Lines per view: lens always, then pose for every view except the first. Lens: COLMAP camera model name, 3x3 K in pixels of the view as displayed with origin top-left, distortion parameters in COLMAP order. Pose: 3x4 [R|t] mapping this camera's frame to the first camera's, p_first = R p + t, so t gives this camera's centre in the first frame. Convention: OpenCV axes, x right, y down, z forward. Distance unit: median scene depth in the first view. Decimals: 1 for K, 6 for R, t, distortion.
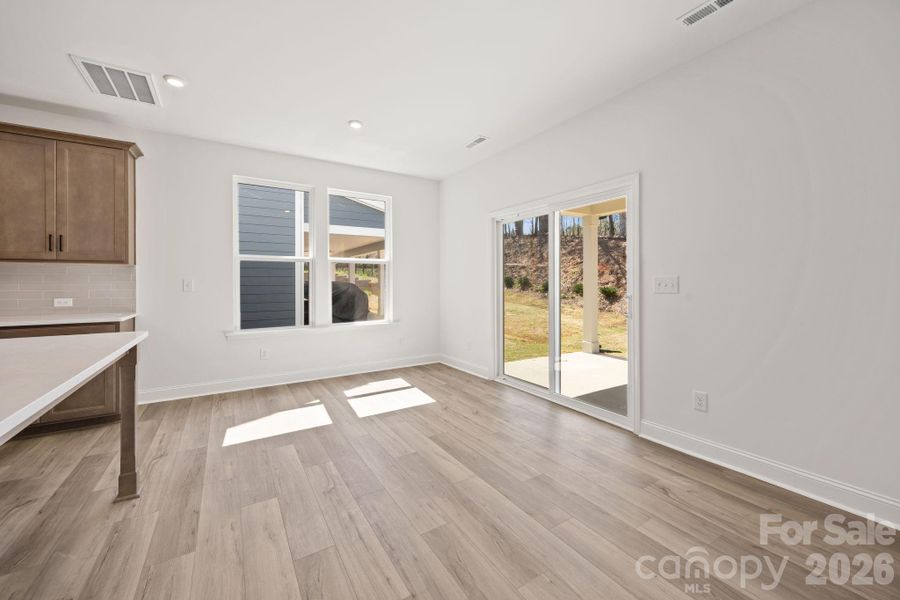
lens RADIAL K [[355.2, 0, 448.7], [0, 355.2, 283.6], [0, 0, 1]] dist [0.000044, 0.000005]
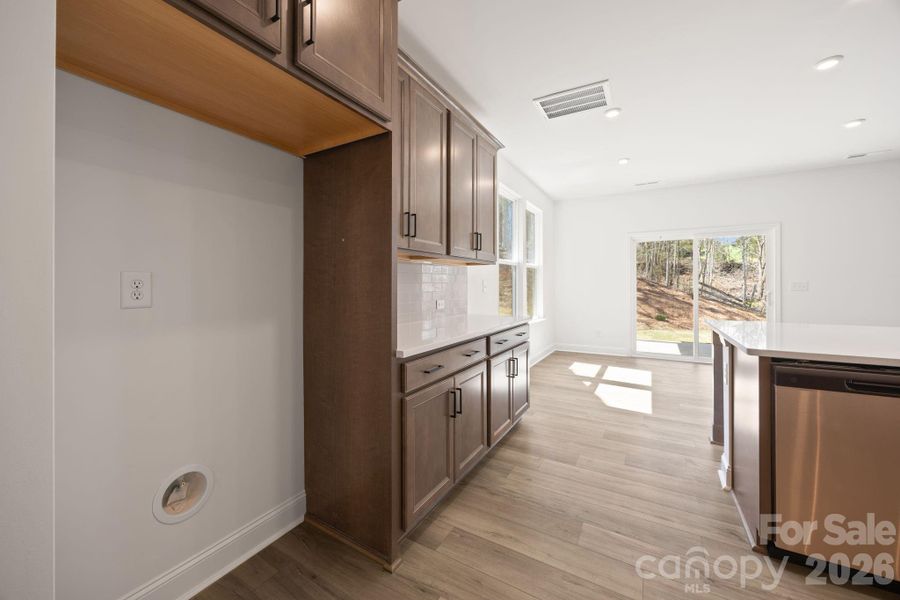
lens RADIAL K [[355.2, 0, 448.7], [0, 355.2, 283.6], [0, 0, 1]] dist [0.000044, 0.000005]
pose [[0.885171, 0.004873, 0.465241, -1.582220], [-0.003016, 0.999984, -0.004736, 0.003998], [-0.465257, 0.002789, 0.885171, 0.183879]]
